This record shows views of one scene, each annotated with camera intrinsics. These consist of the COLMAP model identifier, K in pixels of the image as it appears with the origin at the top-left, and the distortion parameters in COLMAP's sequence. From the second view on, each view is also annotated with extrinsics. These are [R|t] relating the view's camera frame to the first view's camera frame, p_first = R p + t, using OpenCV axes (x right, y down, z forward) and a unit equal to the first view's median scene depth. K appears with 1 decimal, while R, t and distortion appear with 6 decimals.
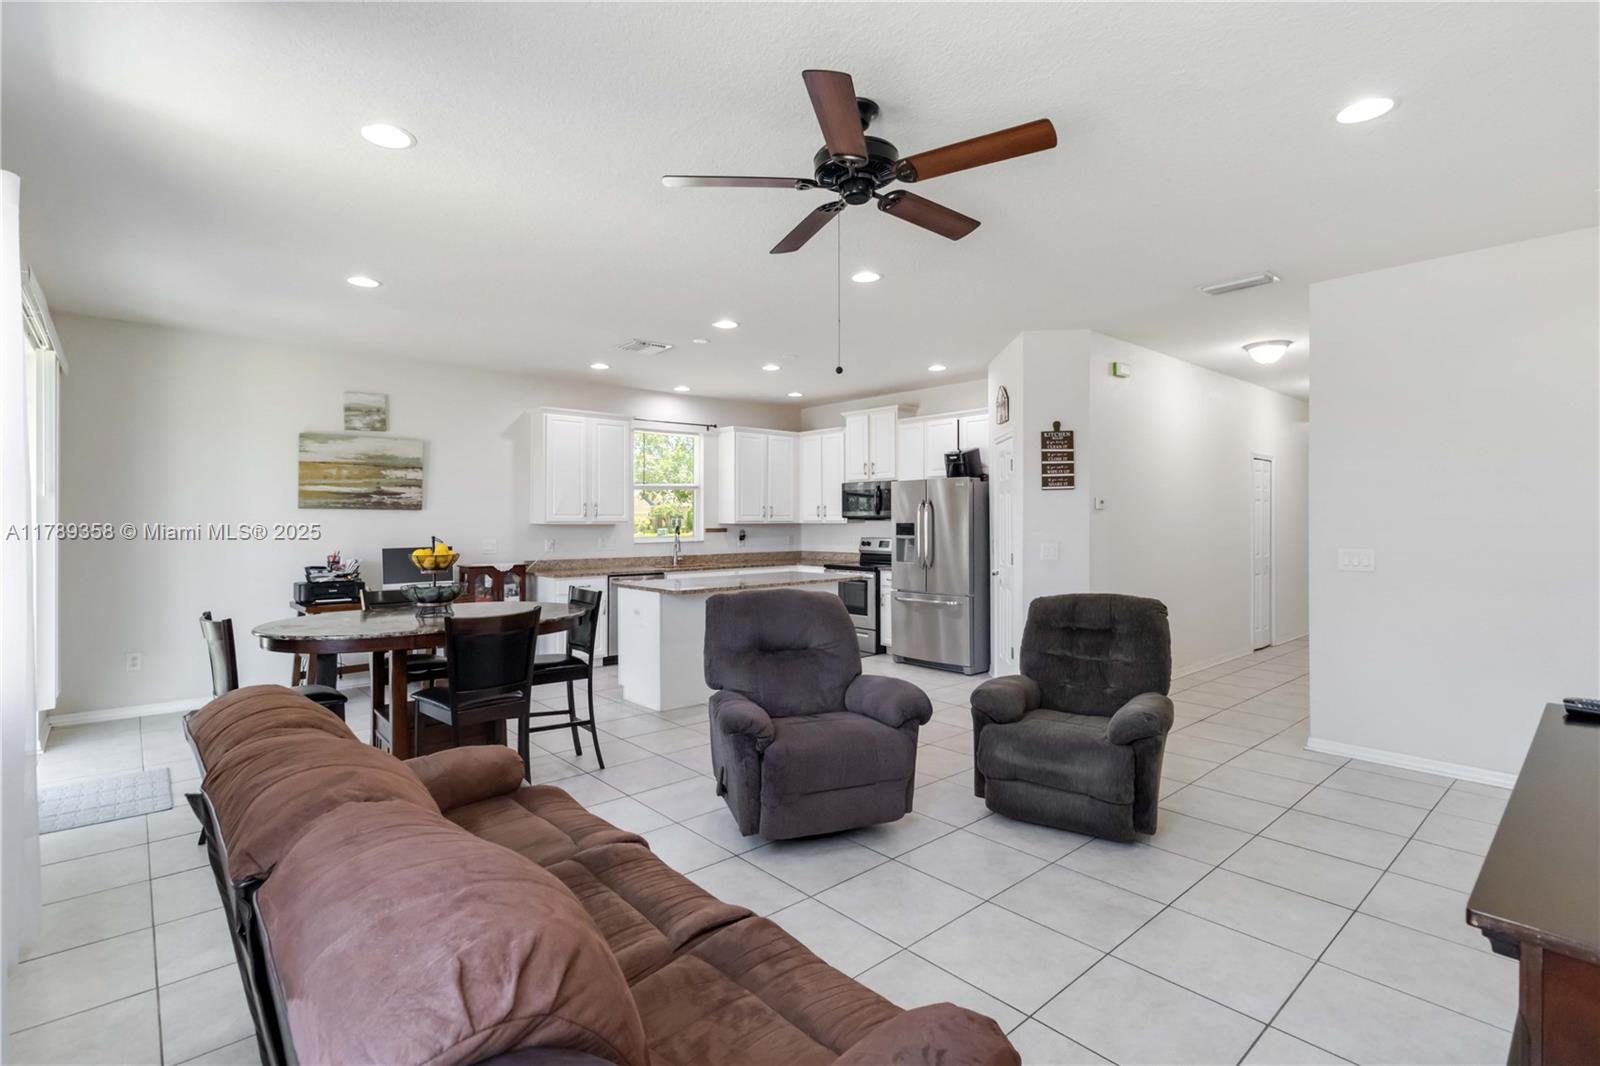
lens RADIAL K [[752.4, 0, 795.9], [0, 752.4, 535.1], [0, 0, 1]] dist [-0.000221, 0.001666]
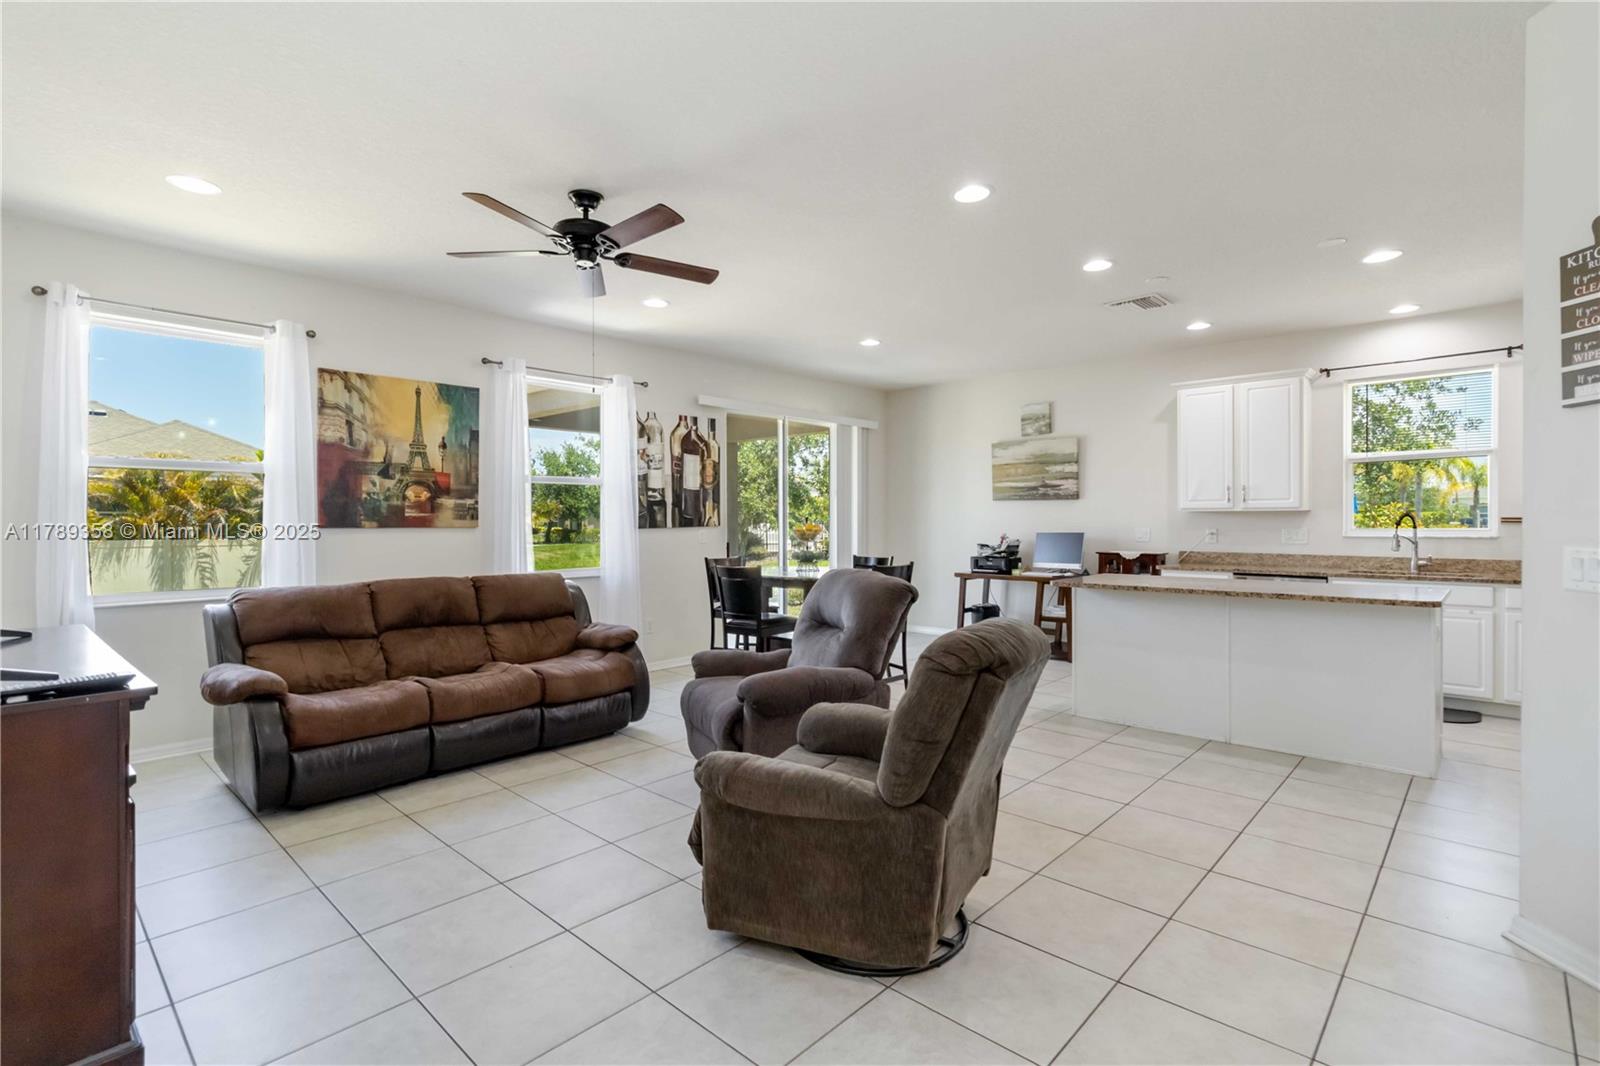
lens RADIAL K [[752.4, 0, 794.4], [0, 752.4, 521.8], [0, 0, 1]] dist [-0.000221, 0.001666]
pose [[0.088793, 0.004544, -0.996040, 0.504823], [-0.016852, 0.999853, 0.003059, 0.003090], [0.995908, 0.016514, 0.088857, 0.427233]]
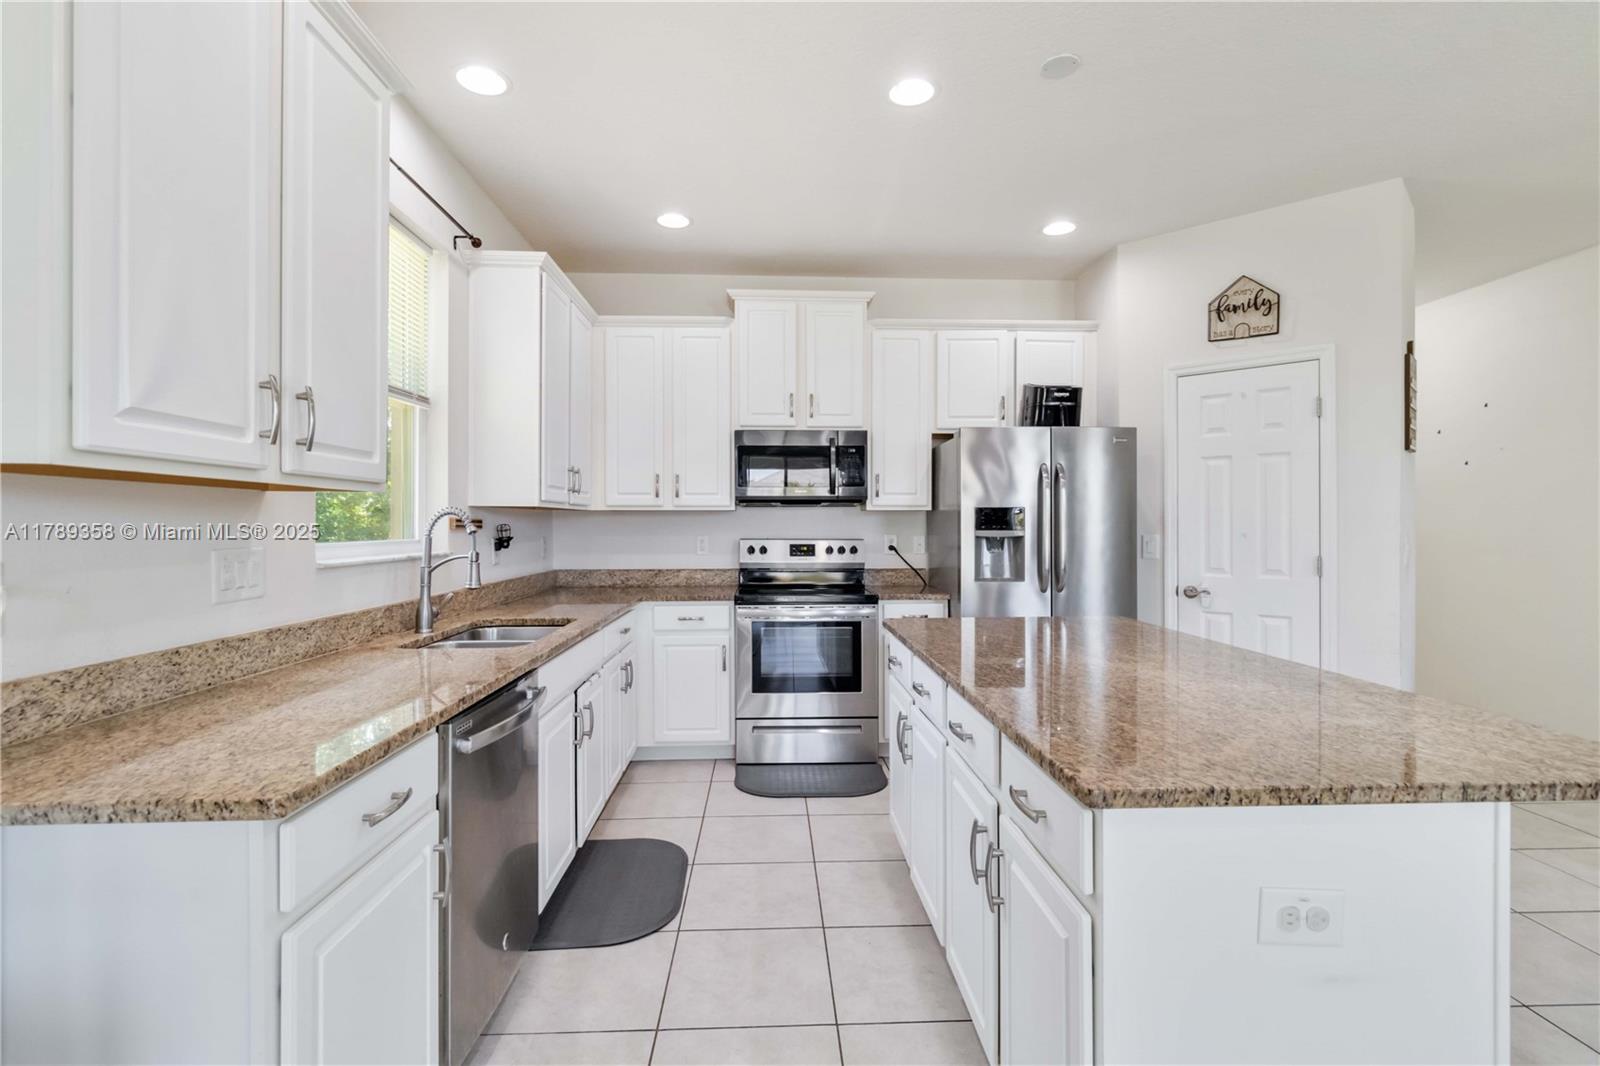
lens RADIAL K [[752.4, 0, 794.2], [0, 752.4, 528.3], [0, 0, 1]] dist [-0.000221, 0.001666]
pose [[0.633722, -0.001525, 0.773560, -0.337585], [0.013677, 0.999864, -0.009233, 0.001577], [-0.773440, 0.016431, 0.633656, 0.743792]]
